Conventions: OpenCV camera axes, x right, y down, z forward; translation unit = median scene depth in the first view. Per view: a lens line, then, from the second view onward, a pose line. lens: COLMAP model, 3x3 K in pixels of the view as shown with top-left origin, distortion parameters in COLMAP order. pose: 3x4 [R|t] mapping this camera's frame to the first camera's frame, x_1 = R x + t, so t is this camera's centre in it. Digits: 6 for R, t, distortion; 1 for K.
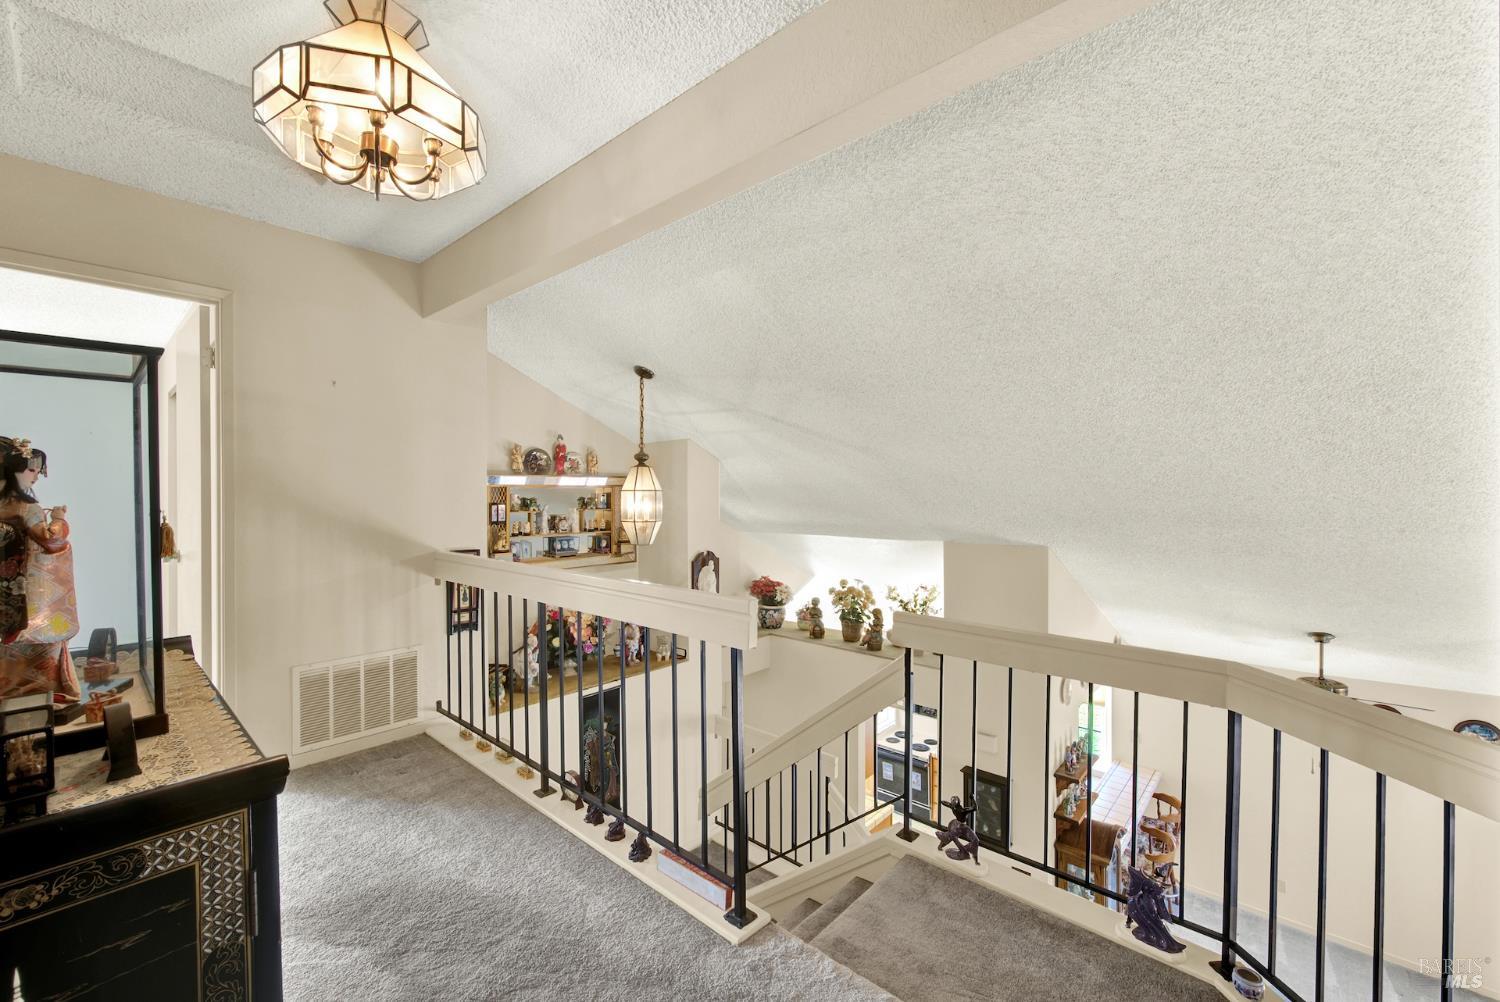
lens RADIAL K [[606.8, 0, 748.3], [0, 606.8, 499.9], [0, 0, 1]] dist [0.002569, -0.002043]
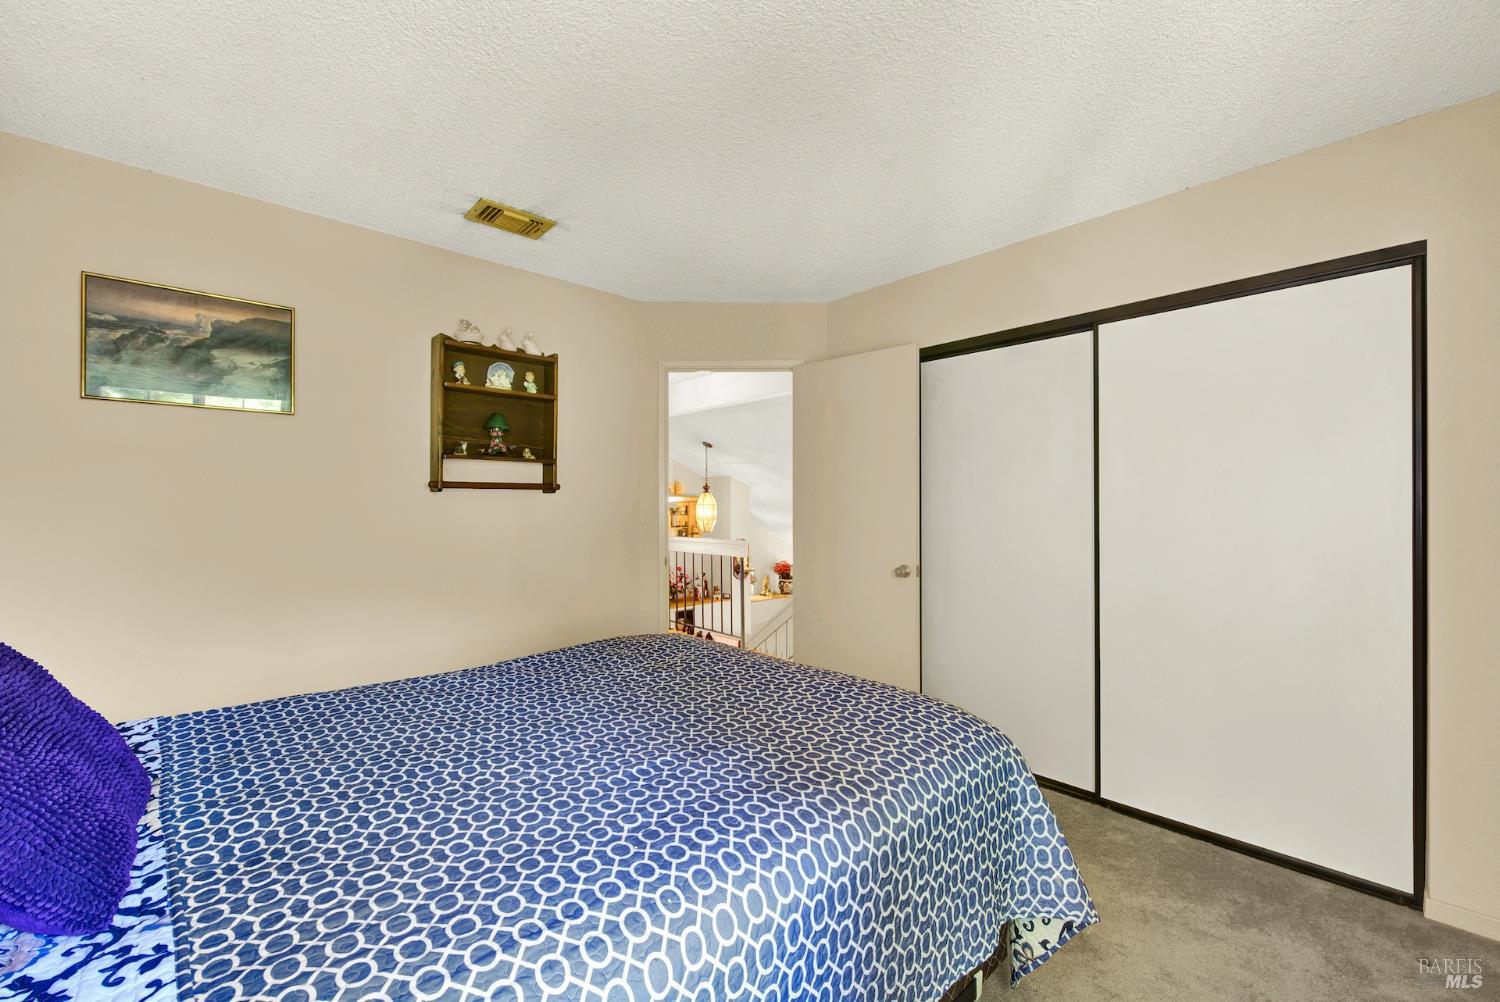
lens RADIAL K [[606.8, 0, 750.8], [0, 606.8, 503.8], [0, 0, 1]] dist [0.002569, -0.002043]
pose [[0.995851, -0.003041, -0.090948, 0.124317], [0.001291, 0.999813, -0.019300, 0.019080], [0.090990, 0.019103, 0.995669, -0.801302]]
